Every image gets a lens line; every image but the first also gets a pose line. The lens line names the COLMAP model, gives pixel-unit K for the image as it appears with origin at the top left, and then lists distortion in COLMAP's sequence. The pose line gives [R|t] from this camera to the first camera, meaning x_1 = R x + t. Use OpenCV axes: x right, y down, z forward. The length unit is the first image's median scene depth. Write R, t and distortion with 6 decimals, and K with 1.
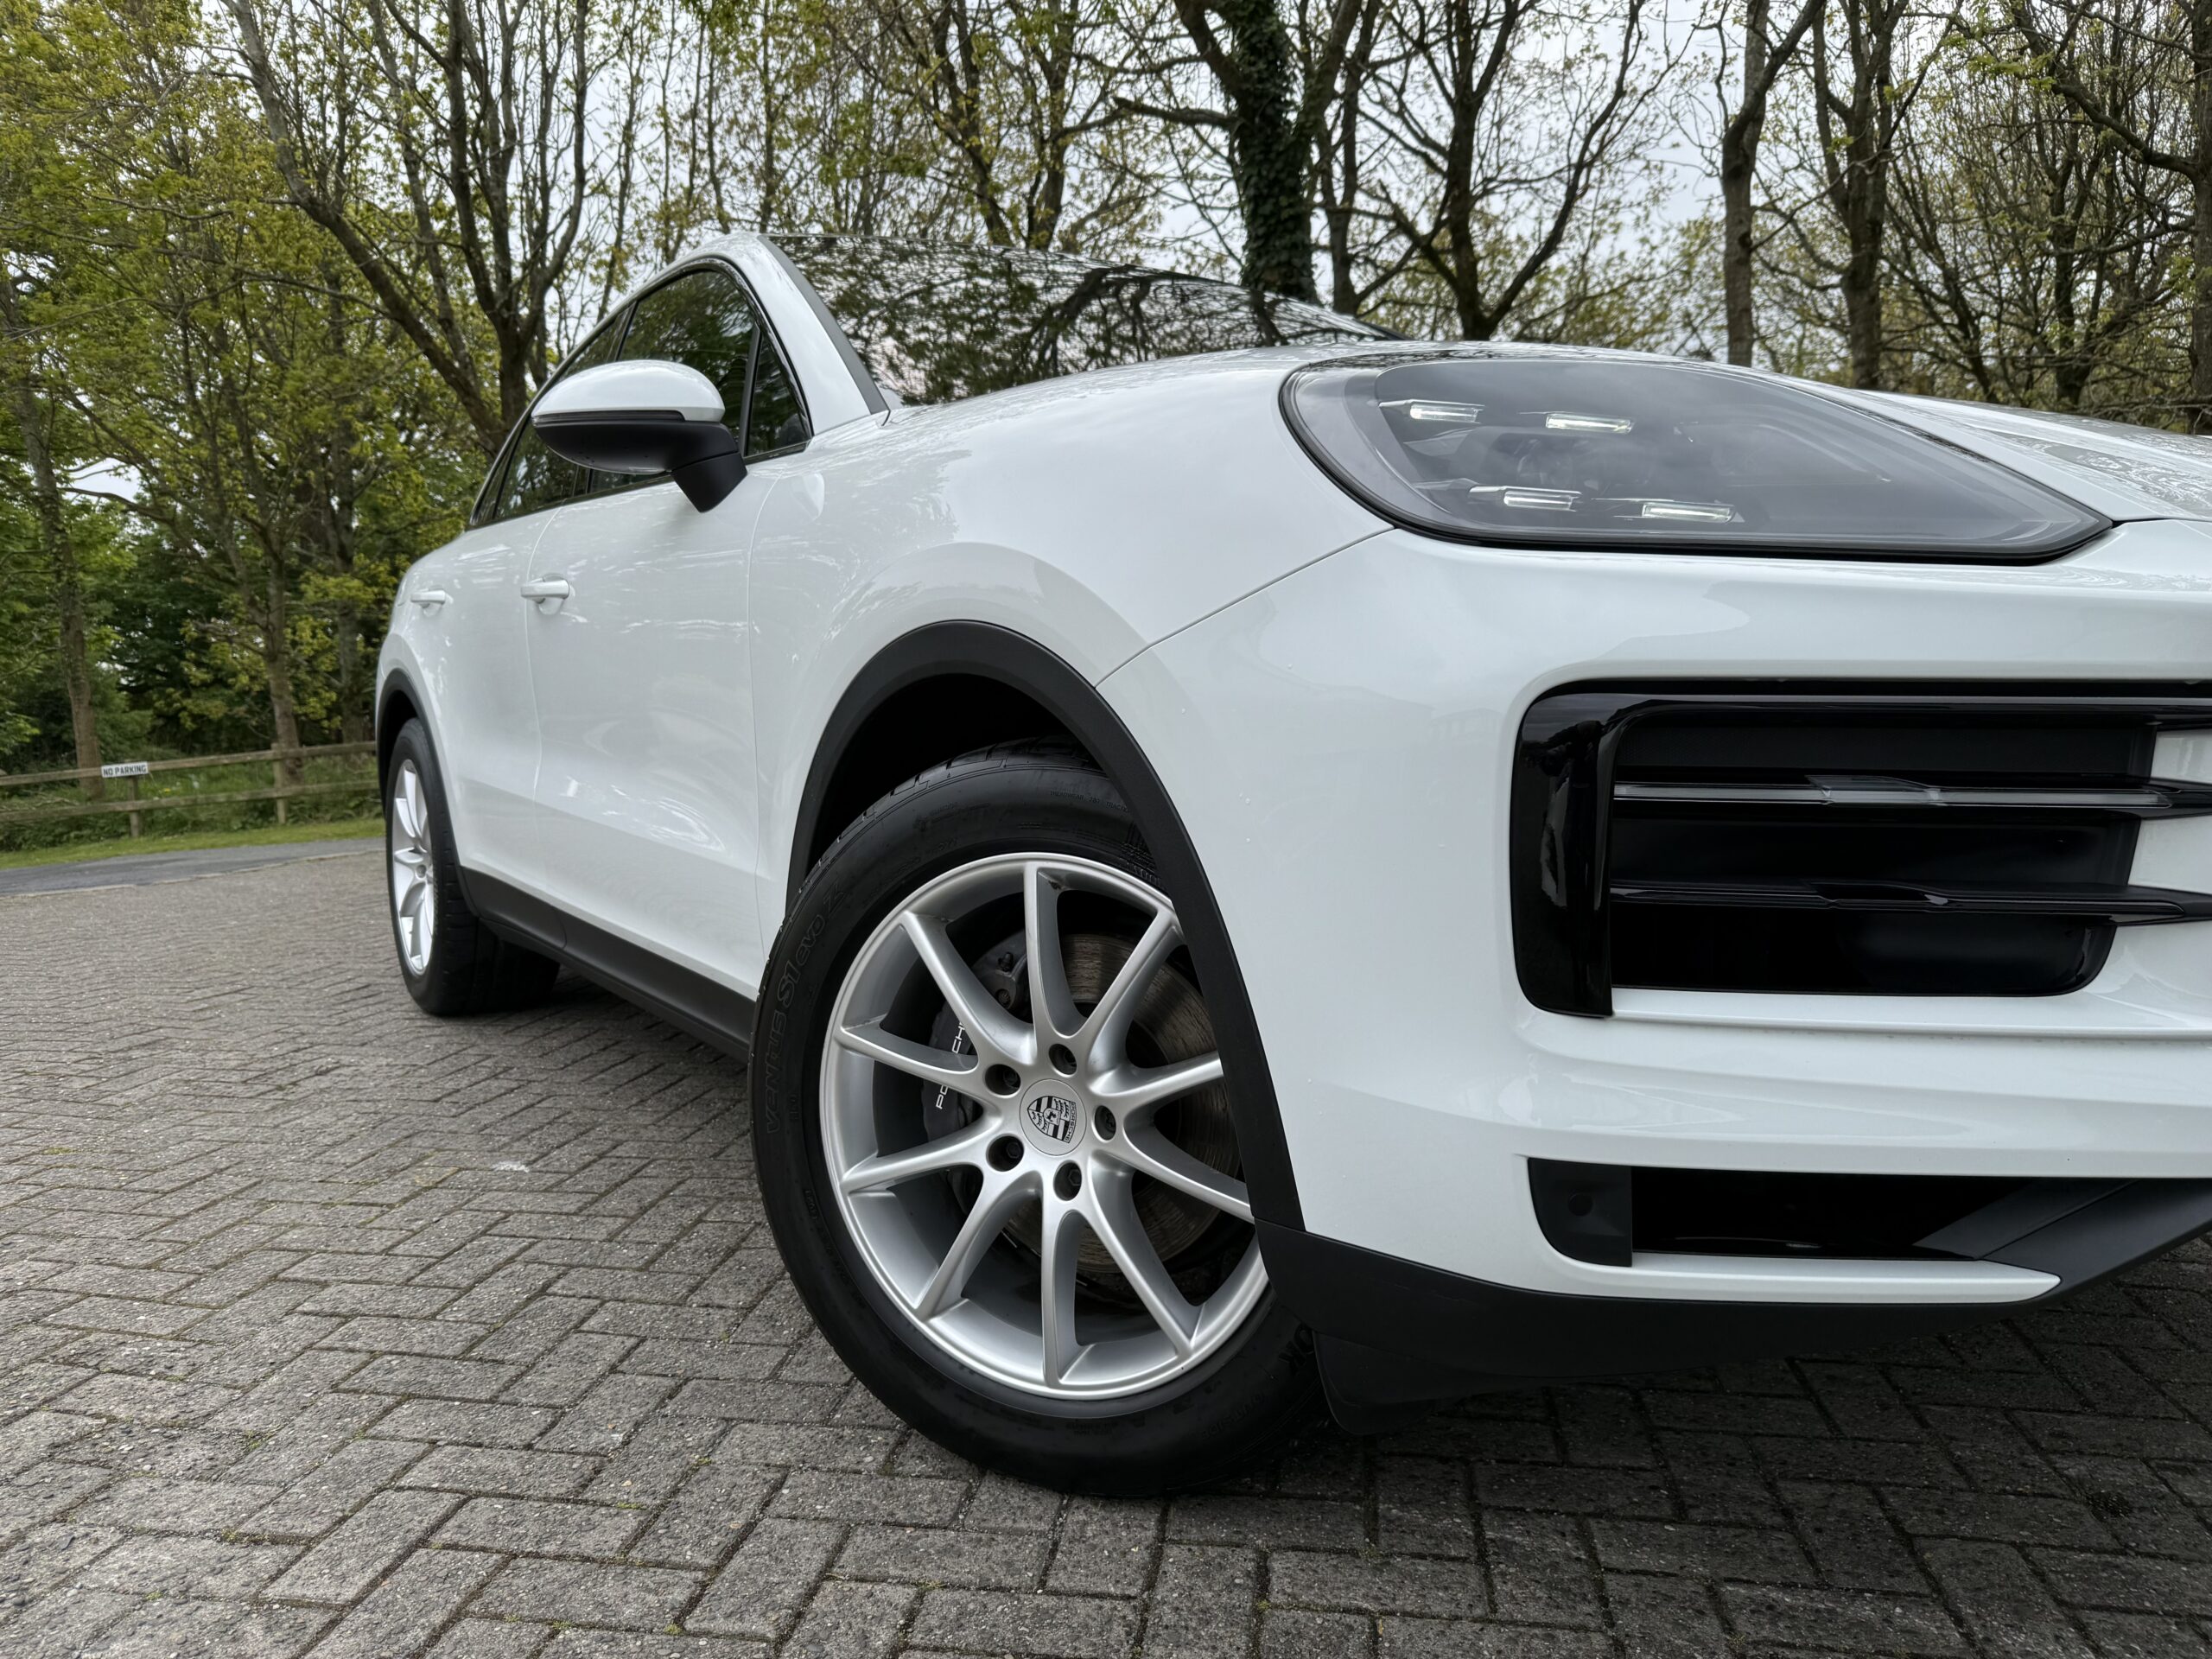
lens RADIAL K [[1594.1, 0, 1085.1], [0, 1594.1, 844.0], [0, 0, 1]] dist [0.015073, -0.027175]
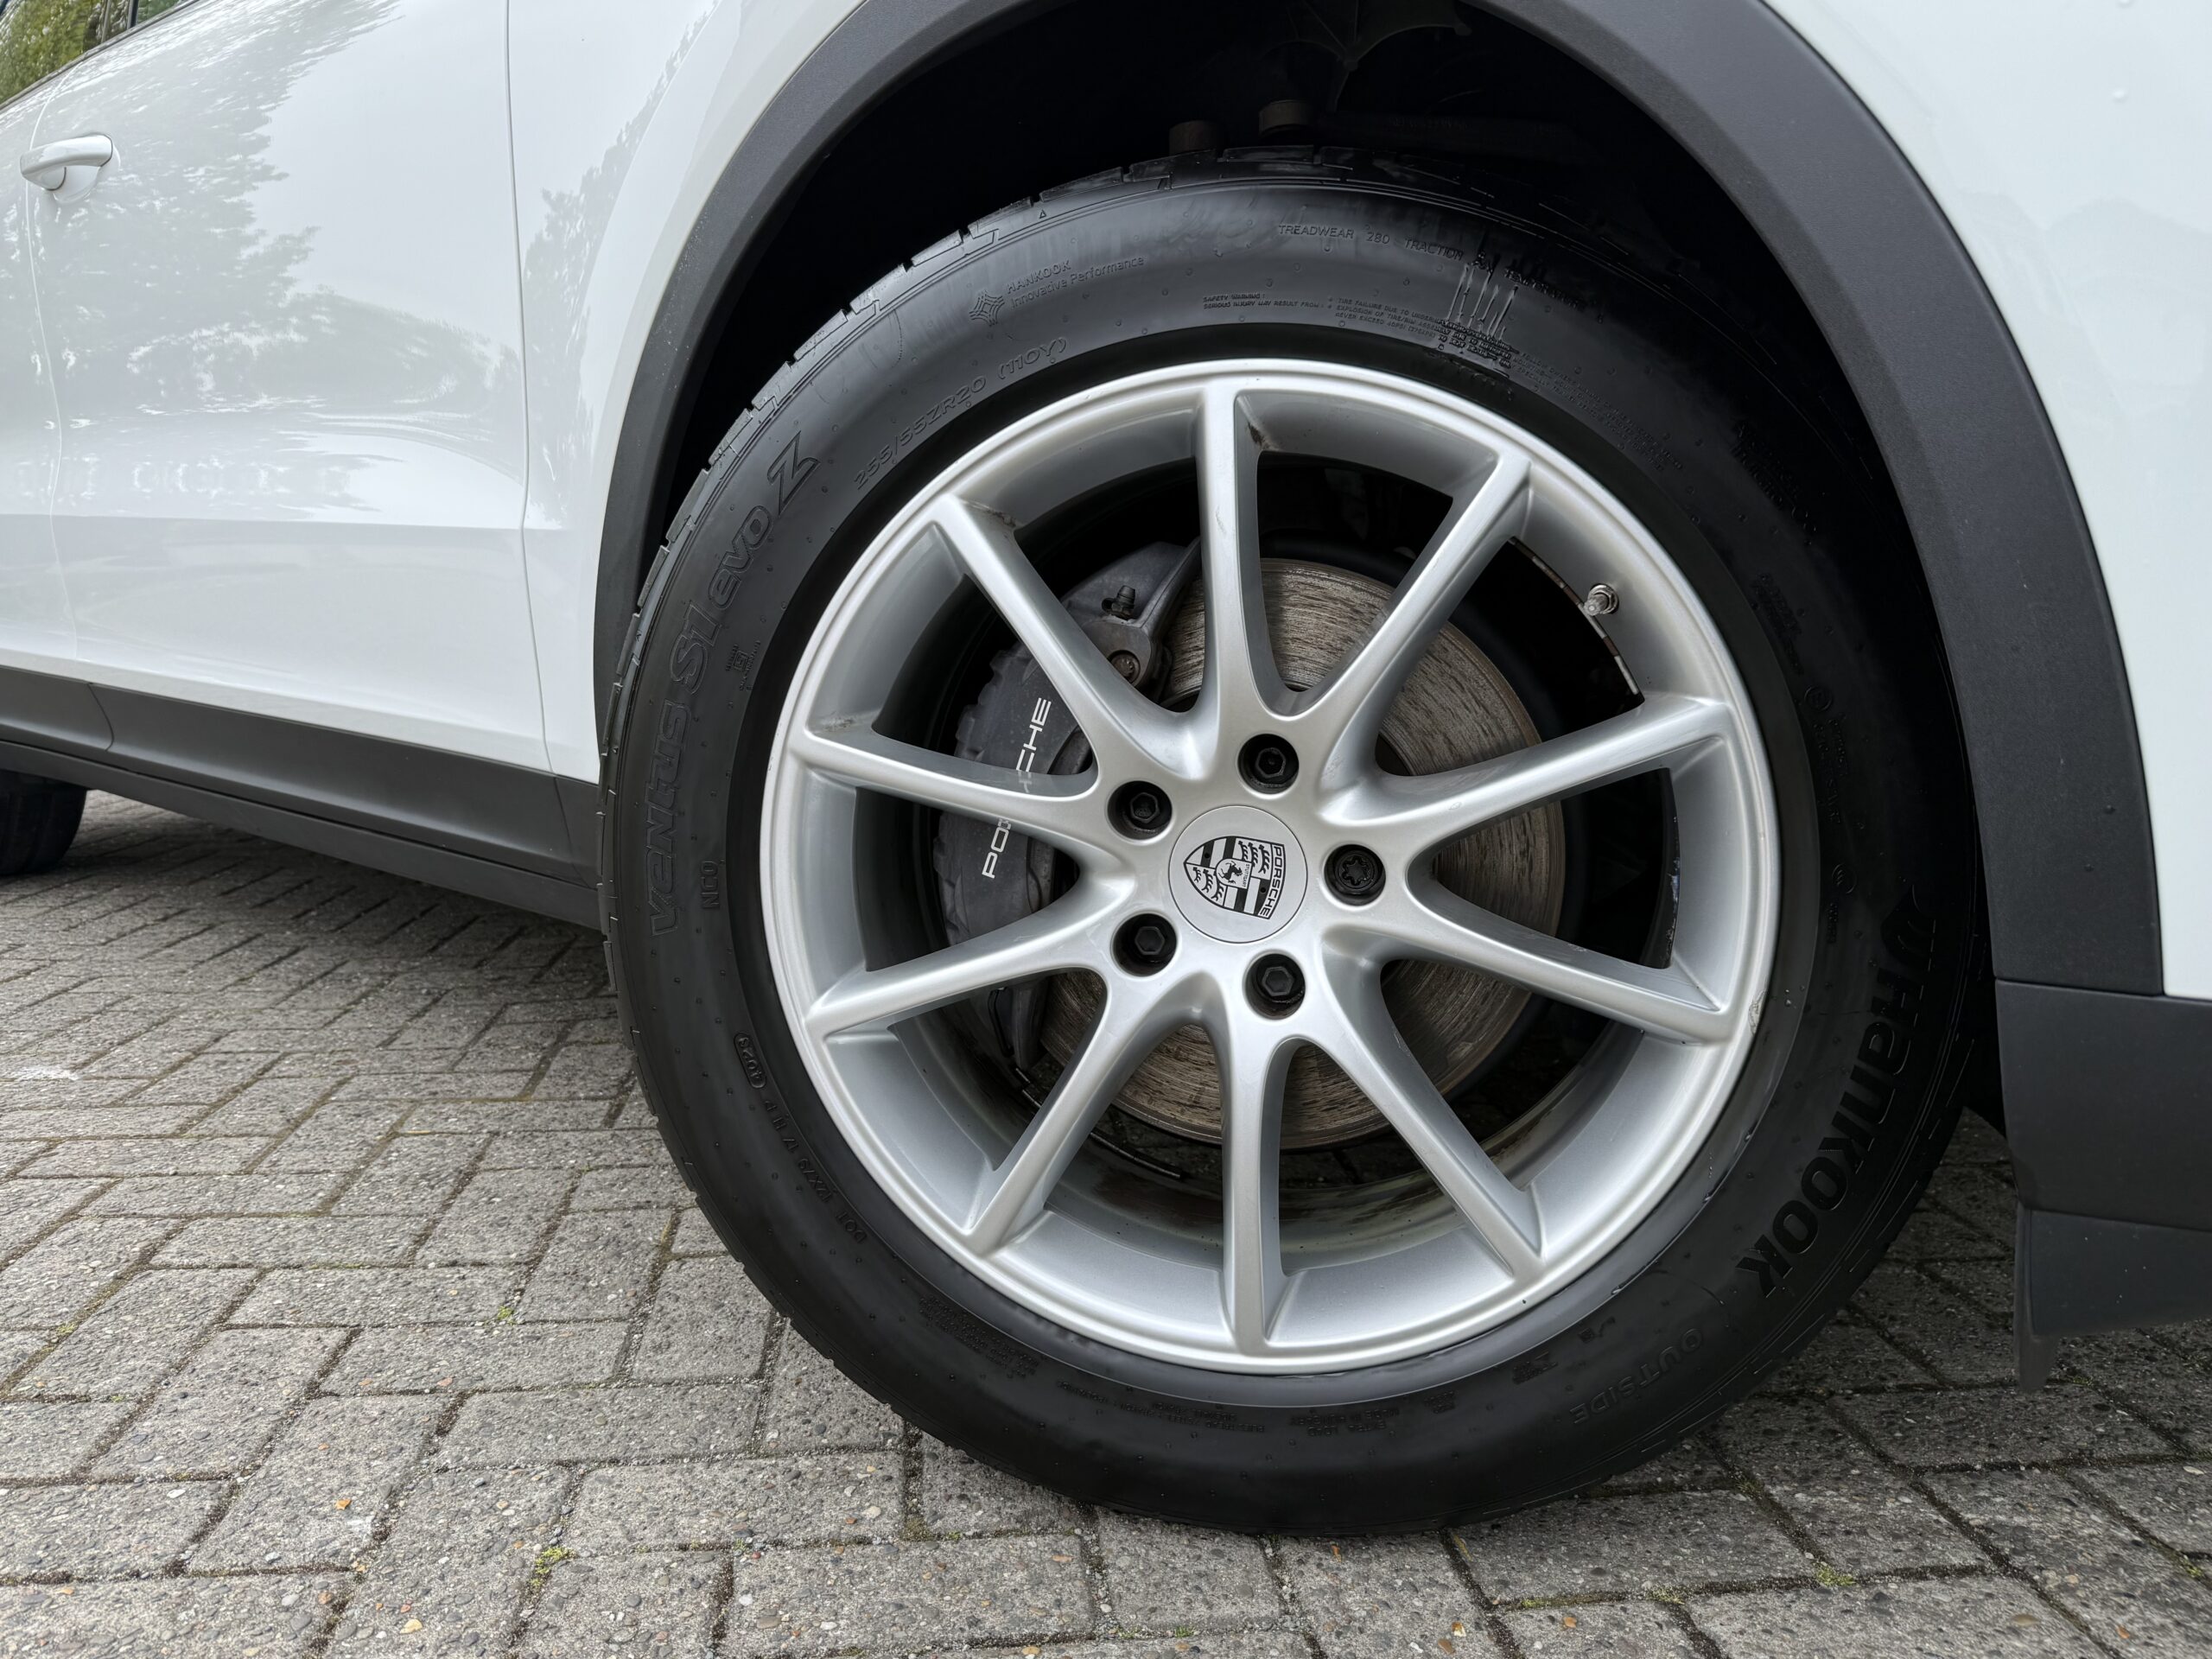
lens RADIAL K [[1594.1, 0, 1096.8], [0, 1594.1, 848.7], [0, 0, 1]] dist [0.015073, -0.027175]
pose [[0.962935, -0.016032, 0.269256, -0.199199], [0.000613, 0.998360, 0.057251, 0.121247], [-0.269732, -0.054964, 0.961366, 0.447569]]
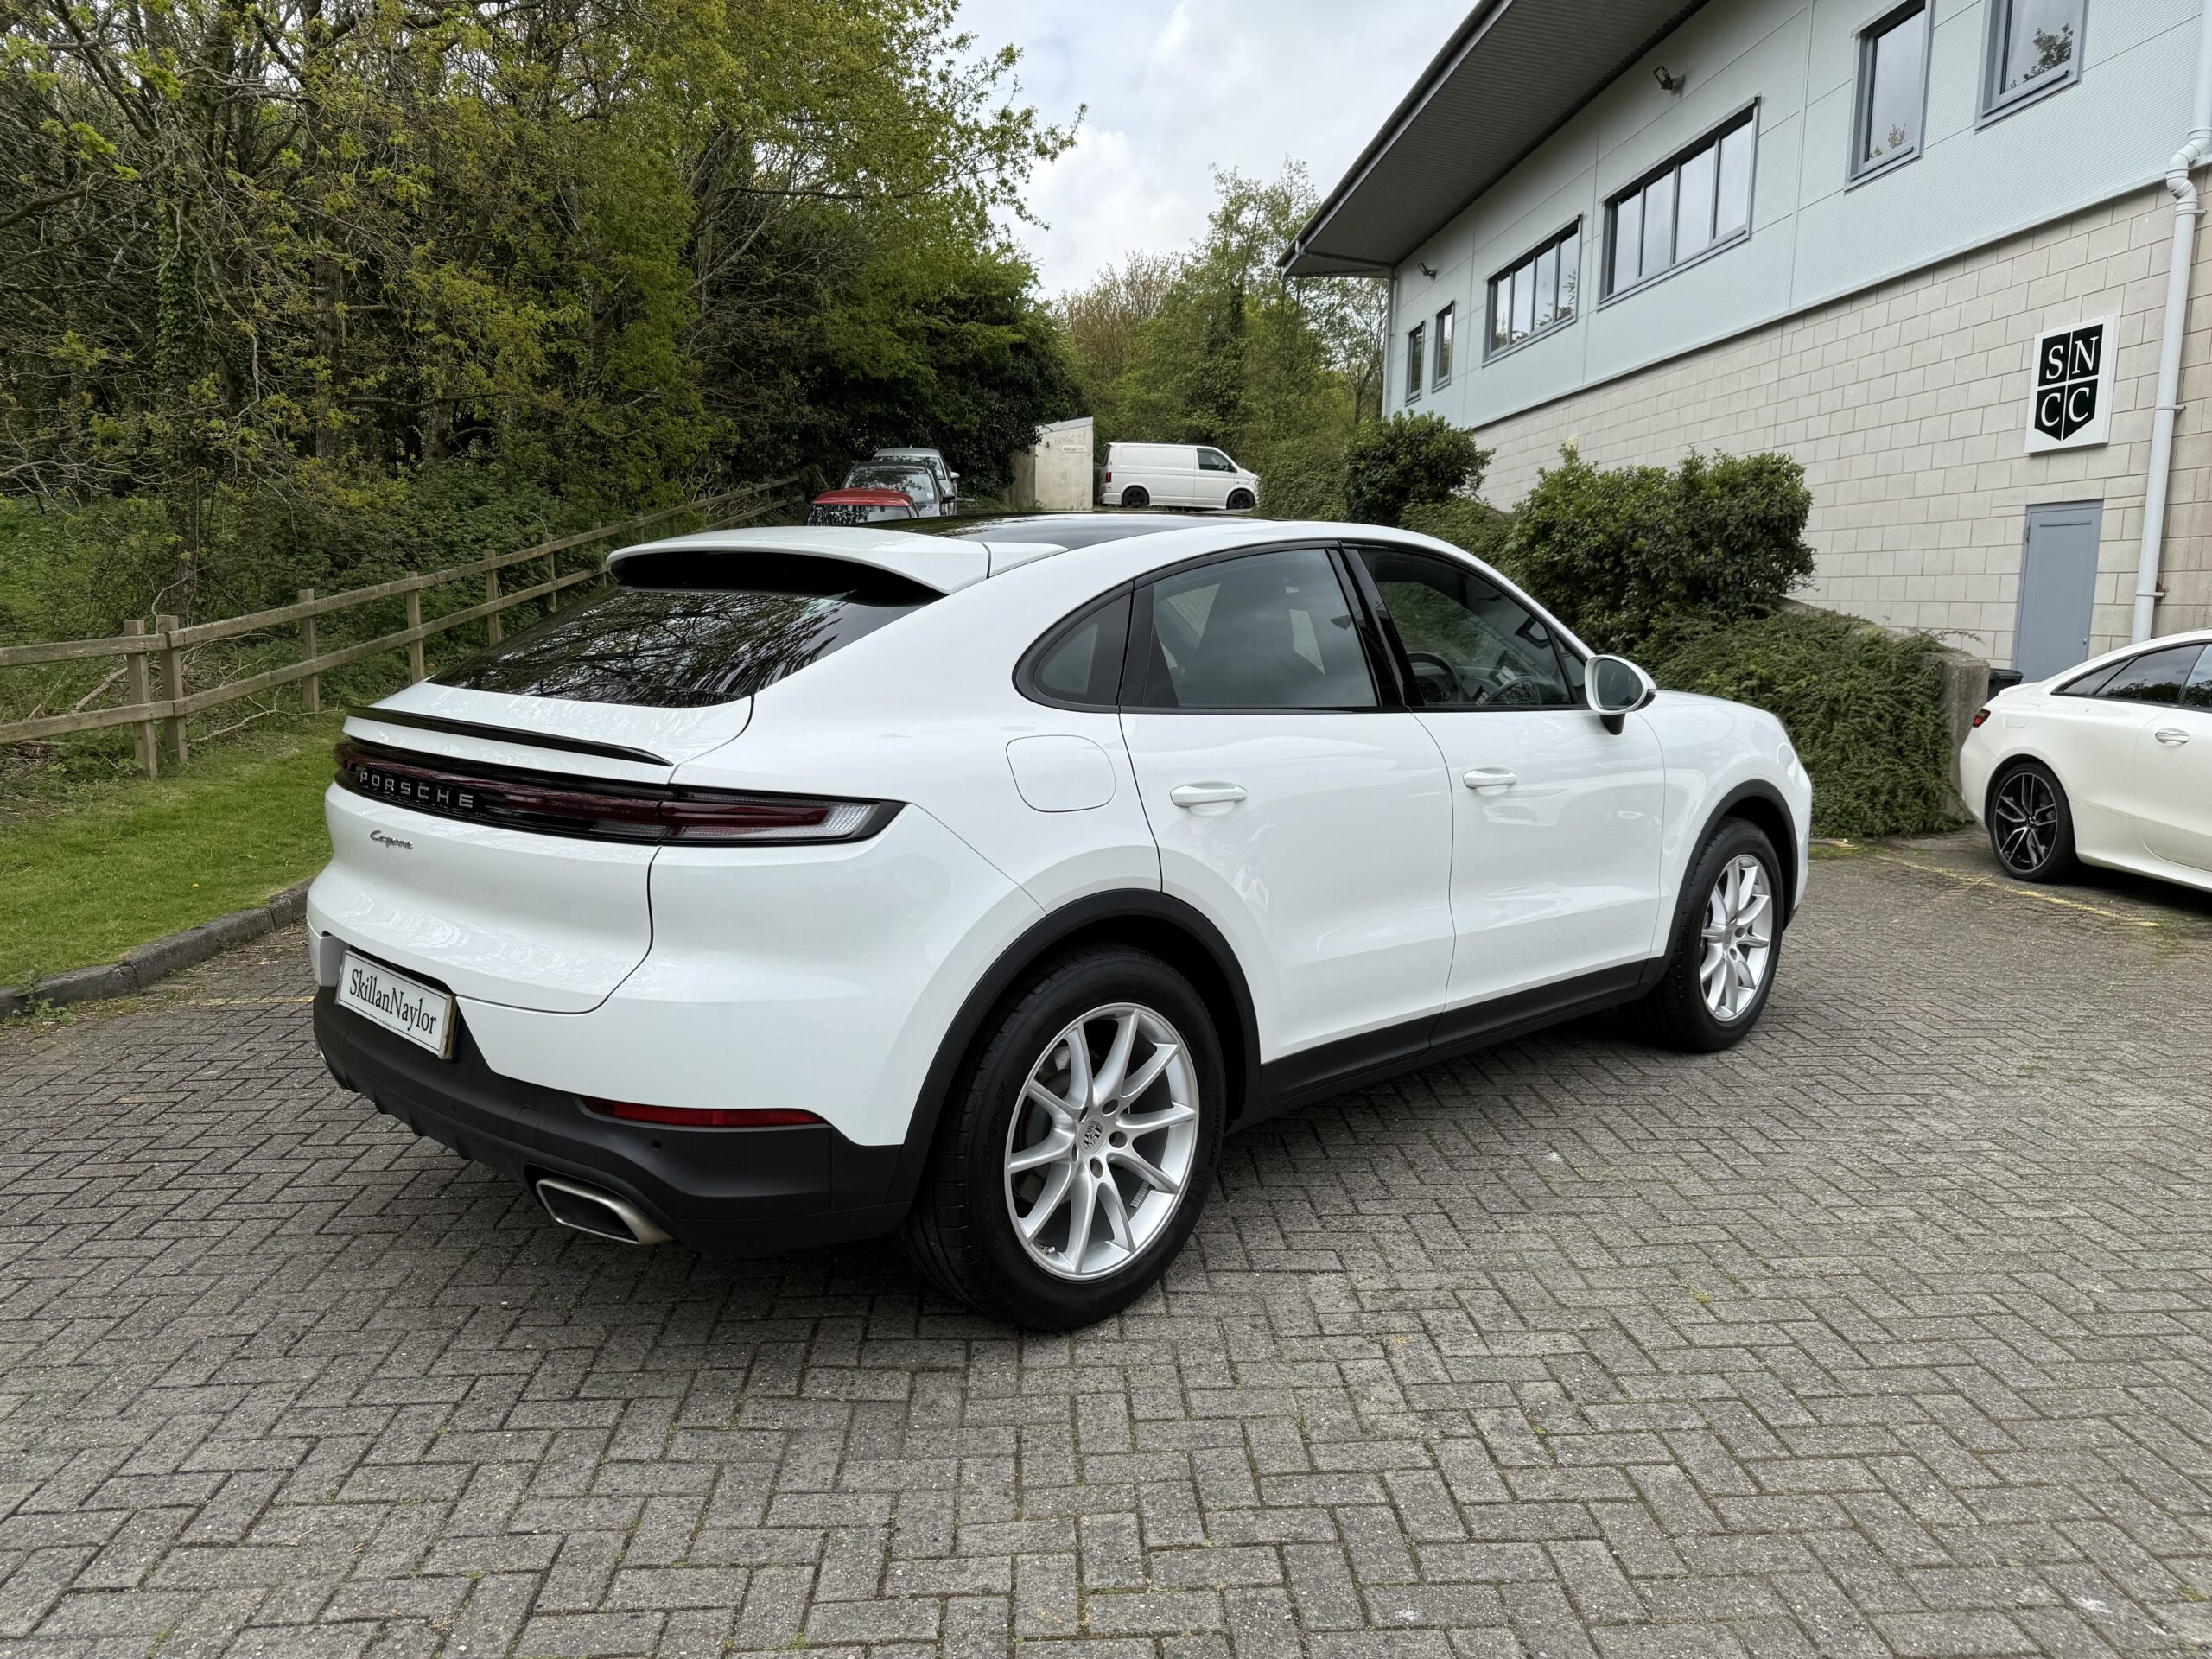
lens RADIAL K [[1594.1, 0, 1084.4], [0, 1594.1, 834.2], [0, 0, 1]] dist [0.015073, -0.027175]
pose [[-0.195751, -0.131011, 0.971863, -2.706000], [0.099273, 0.983298, 0.152548, -0.600688], [-0.975616, 0.126341, -0.179475, 2.638152]]
